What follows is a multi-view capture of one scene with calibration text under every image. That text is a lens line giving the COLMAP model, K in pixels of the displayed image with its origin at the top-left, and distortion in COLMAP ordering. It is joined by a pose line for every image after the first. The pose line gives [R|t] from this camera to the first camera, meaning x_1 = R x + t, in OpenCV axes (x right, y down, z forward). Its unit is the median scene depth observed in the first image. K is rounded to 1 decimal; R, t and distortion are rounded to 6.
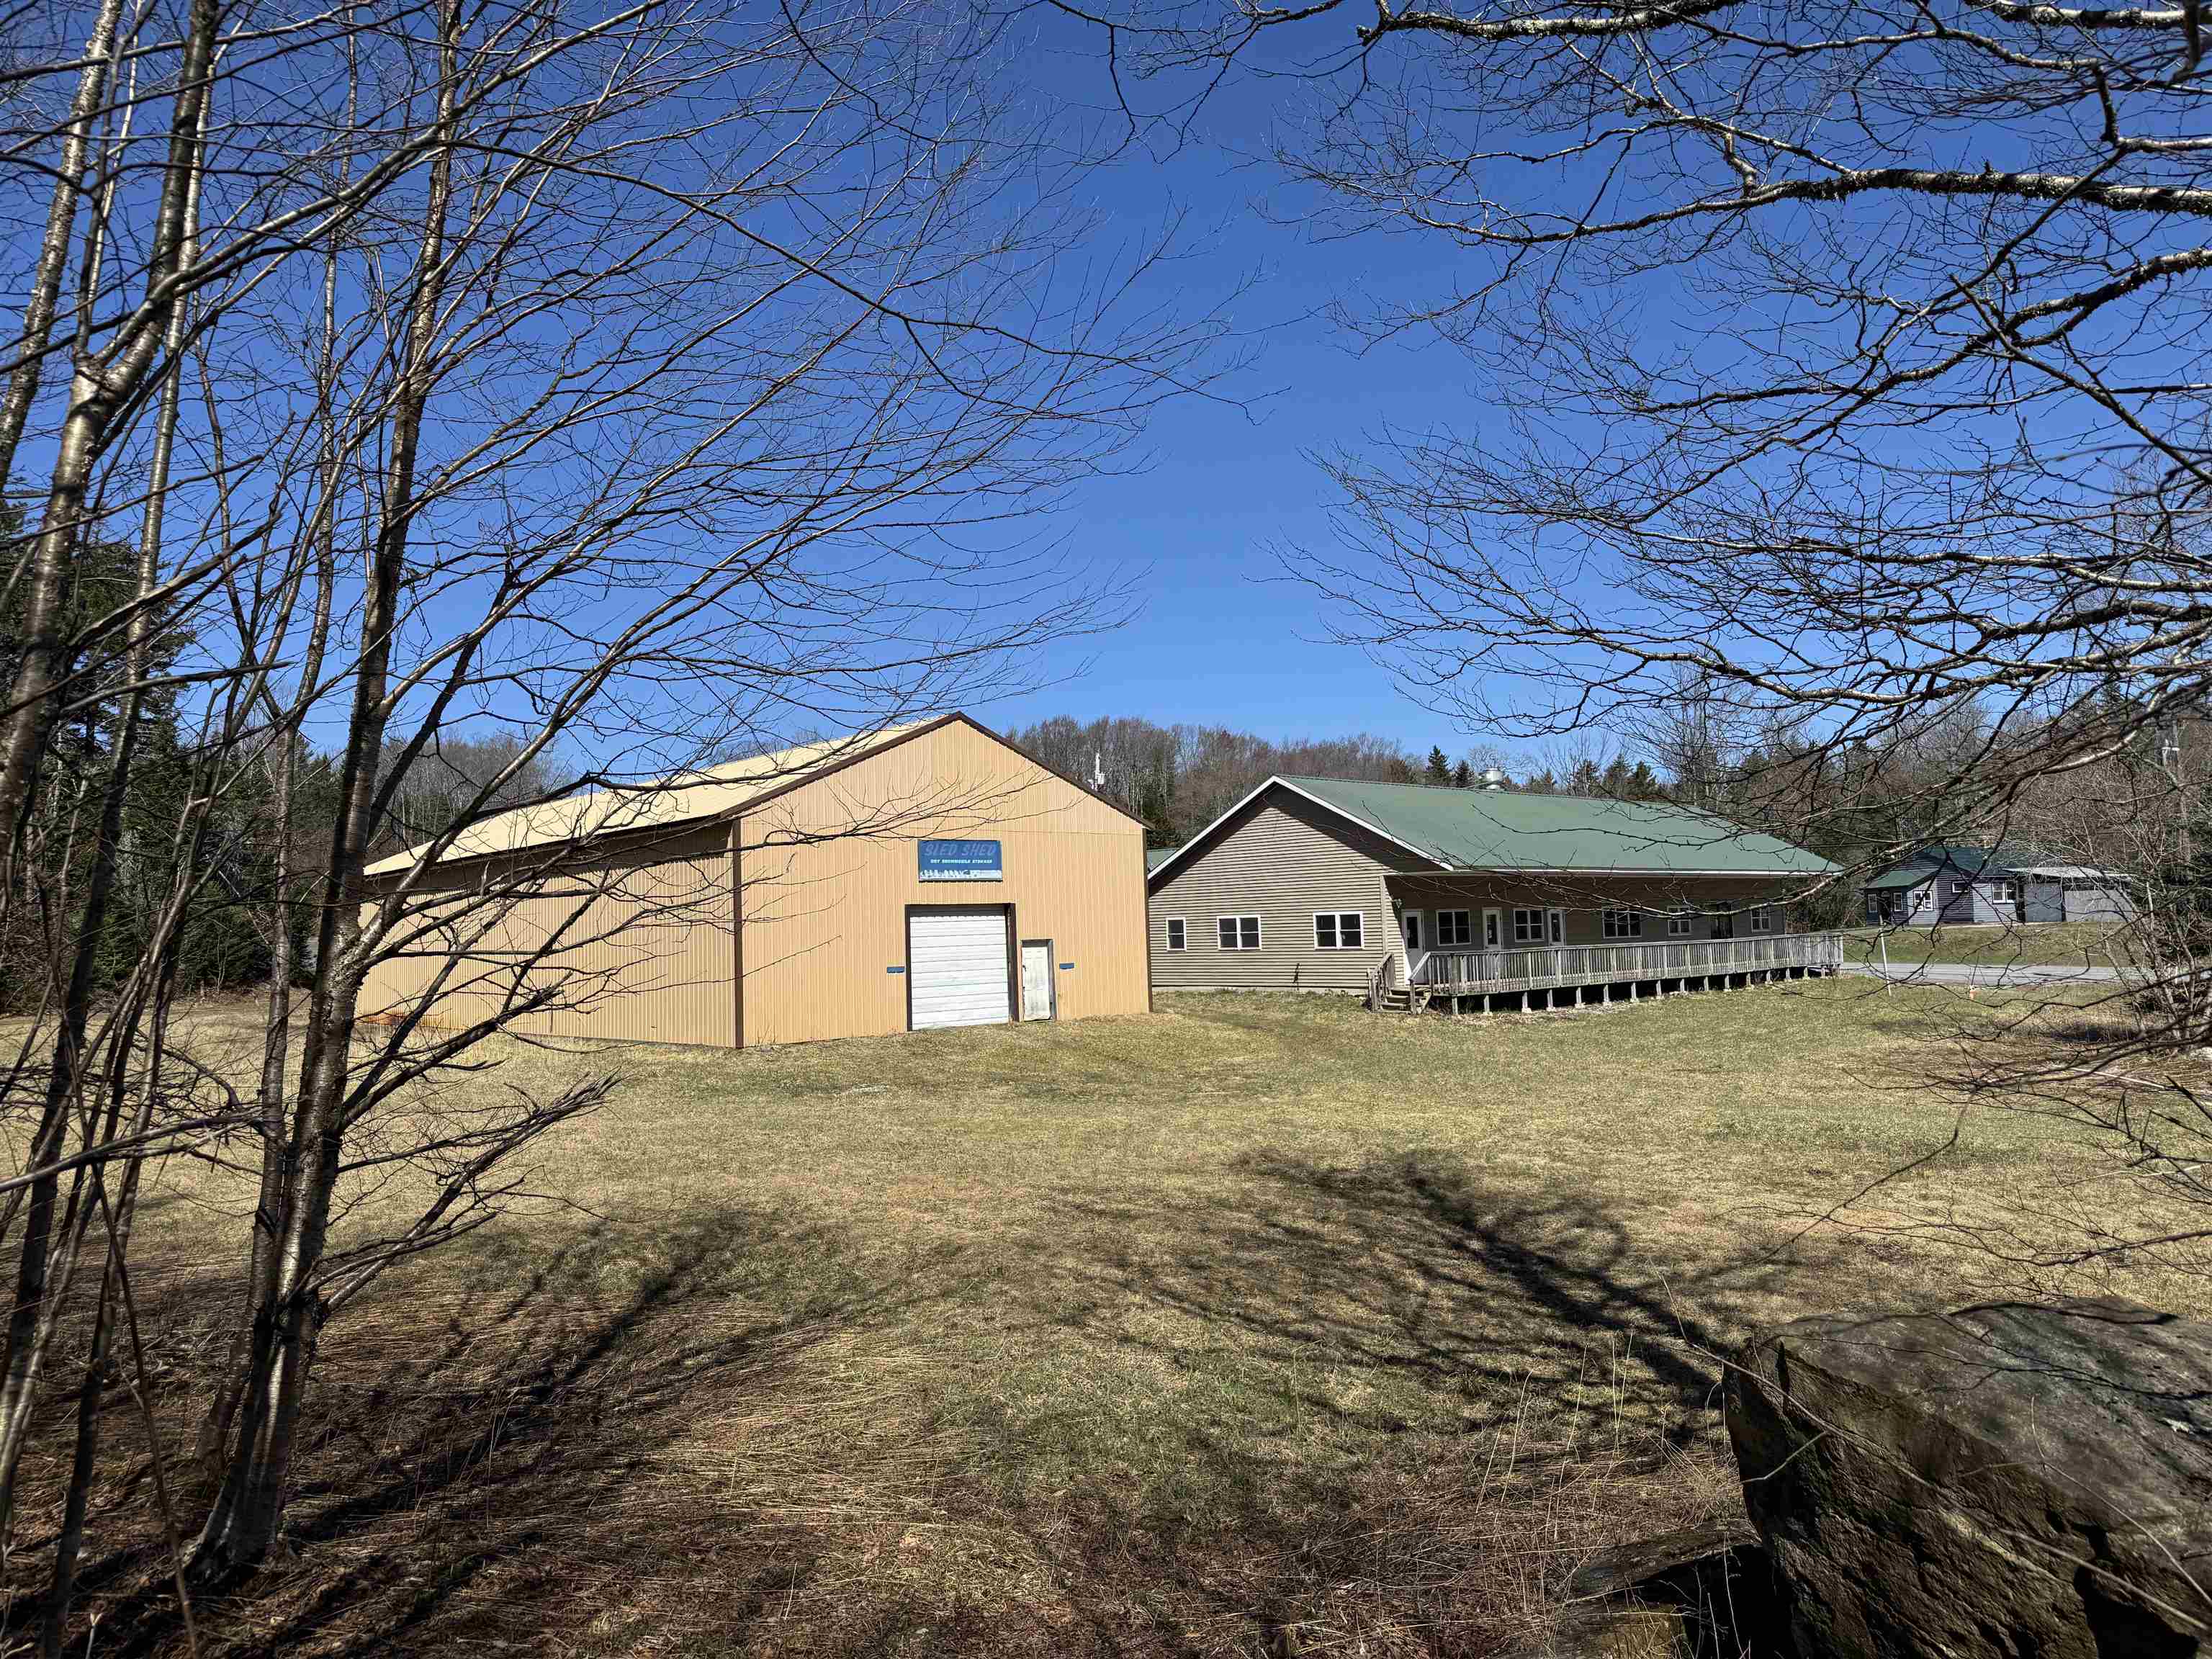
lens RADIAL K [[1537.6, 0, 1106.0], [0, 1537.6, 829.5], [0, 0, 1]] dist [0.001462, -0.000040]
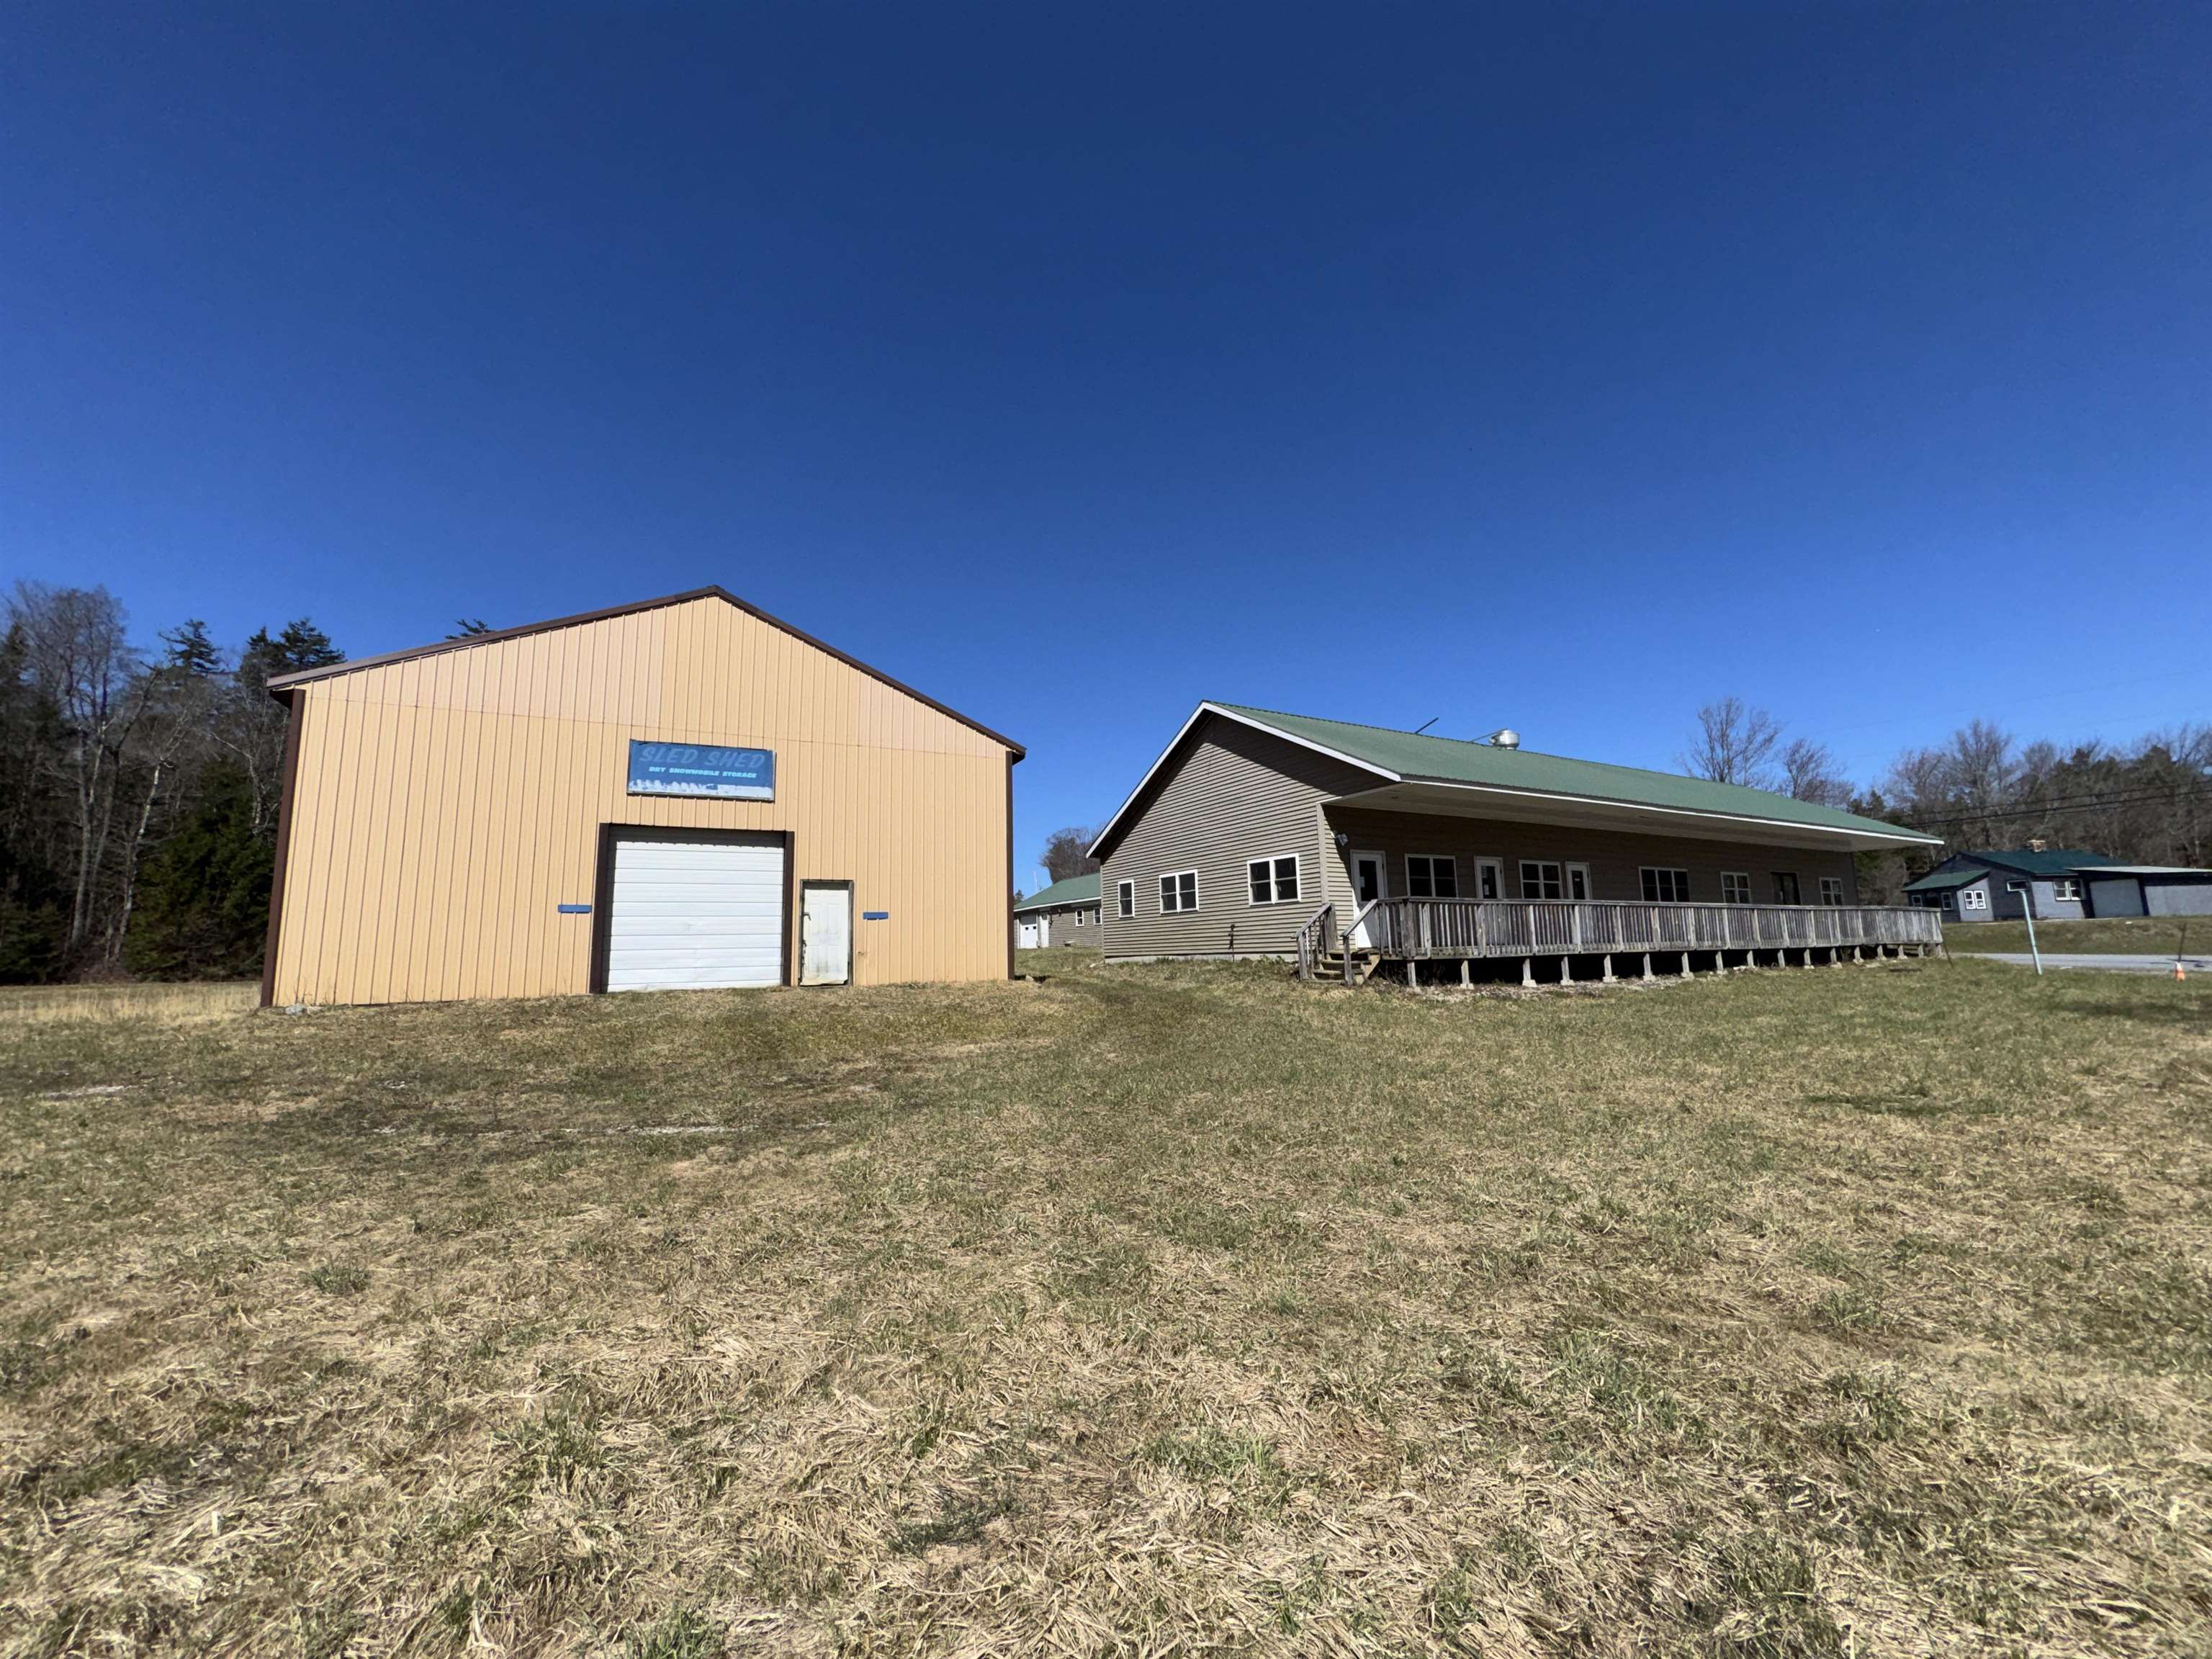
lens RADIAL K [[931.5, 0, 1106.0], [0, 931.5, 829.5], [0, 0, 1]] dist [-0.034368, 0.018527]
pose [[0.975305, -0.025447, -0.219390, 0.173995], [0.011375, 0.997809, -0.065169, 0.070304], [0.220568, 0.061064, 0.973458, 0.516071]]
